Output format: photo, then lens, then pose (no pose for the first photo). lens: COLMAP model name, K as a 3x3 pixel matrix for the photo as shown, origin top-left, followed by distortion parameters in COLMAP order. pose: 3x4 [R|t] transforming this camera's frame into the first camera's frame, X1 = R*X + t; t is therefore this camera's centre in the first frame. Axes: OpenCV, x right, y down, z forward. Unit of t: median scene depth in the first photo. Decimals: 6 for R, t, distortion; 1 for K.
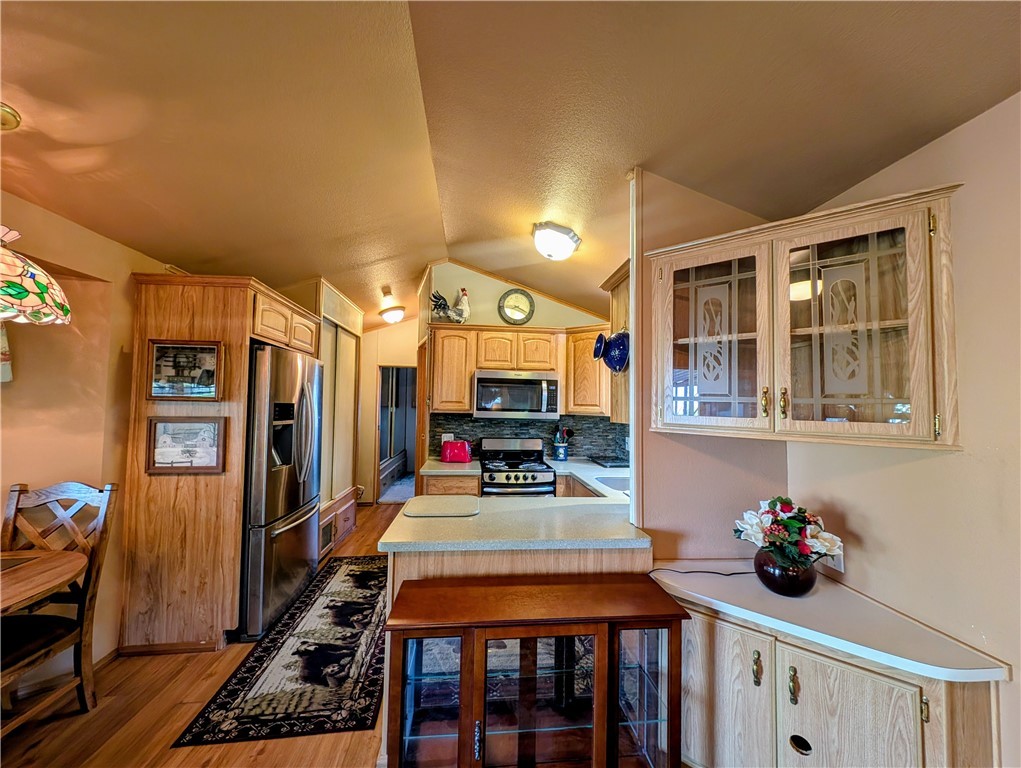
lens RADIAL K [[390.4, 0, 515.5], [0, 390.4, 388.2], [0, 0, 1]] dist [0.007308, -0.005039]
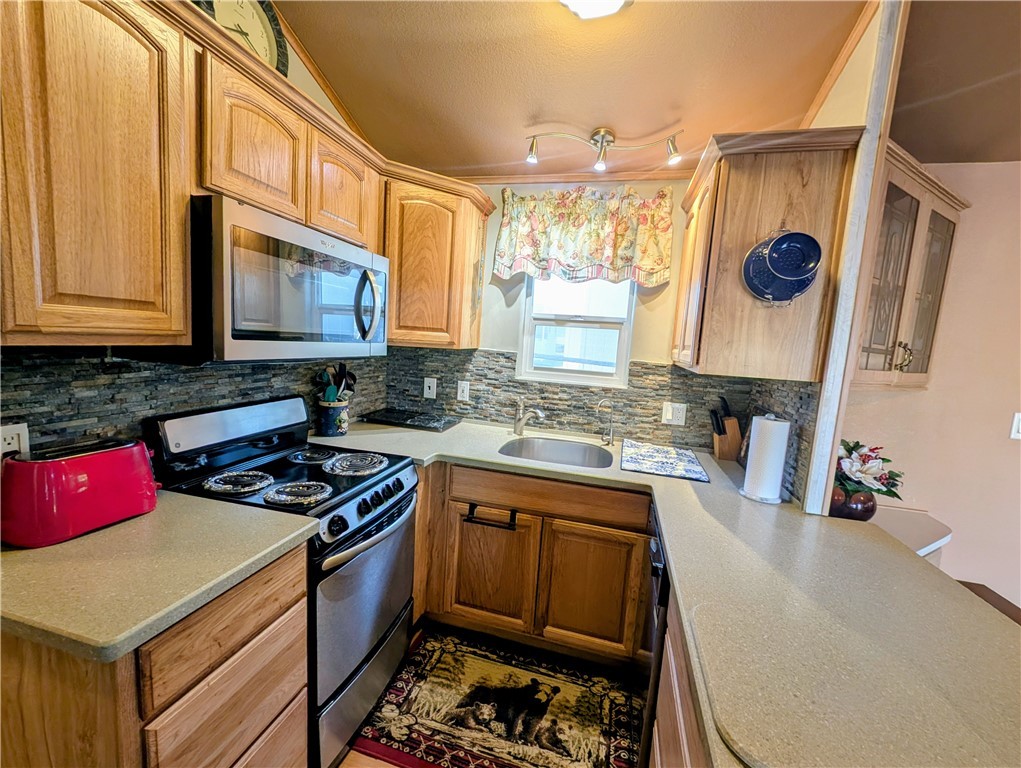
lens RADIAL K [[416.0, 0, 510.5], [0, 416.0, 384.0], [0, 0, 1]] dist [0.000183, -0.000725]
pose [[0.358736, -0.099108, 0.928163, -0.323186], [-0.099394, 0.984638, 0.143555, 0.023701], [-0.928132, -0.143752, 0.343374, 0.671048]]
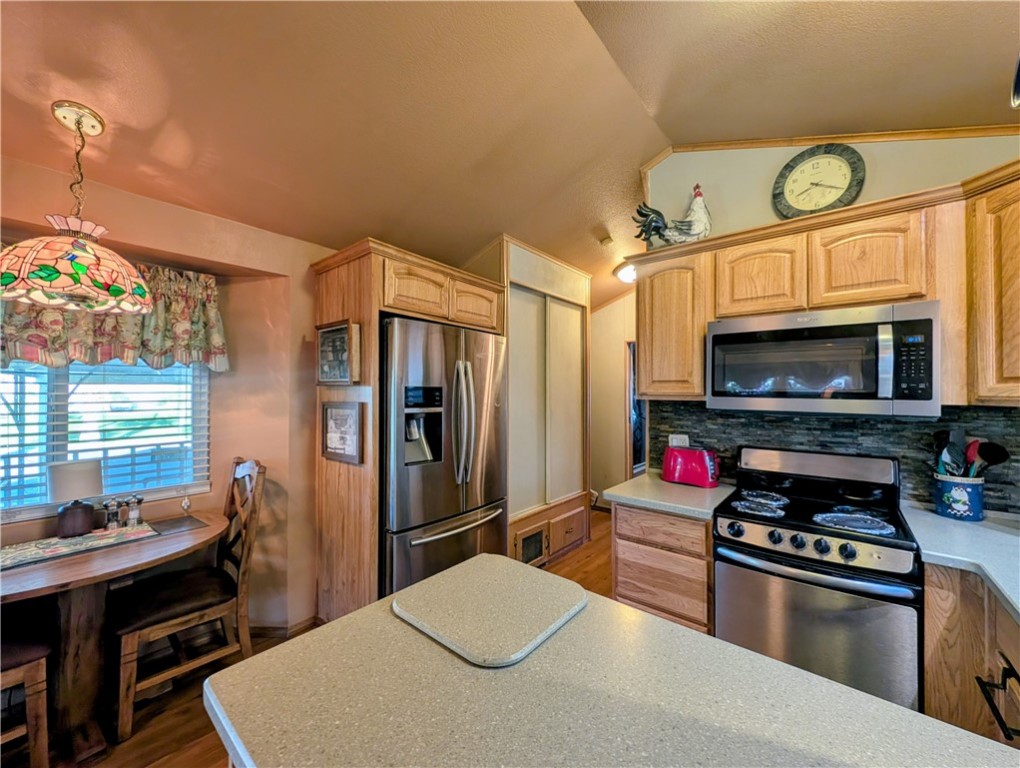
lens RADIAL K [[390.0, 0, 515.0], [0, 390.0, 388.2], [0, 0, 1]] dist [0.007308, -0.005039]
pose [[0.693173, -0.020310, -0.720485, 0.098993], [0.038430, 0.999222, 0.008806, 0.030521], [0.719746, -0.033792, 0.693415, 0.420101]]
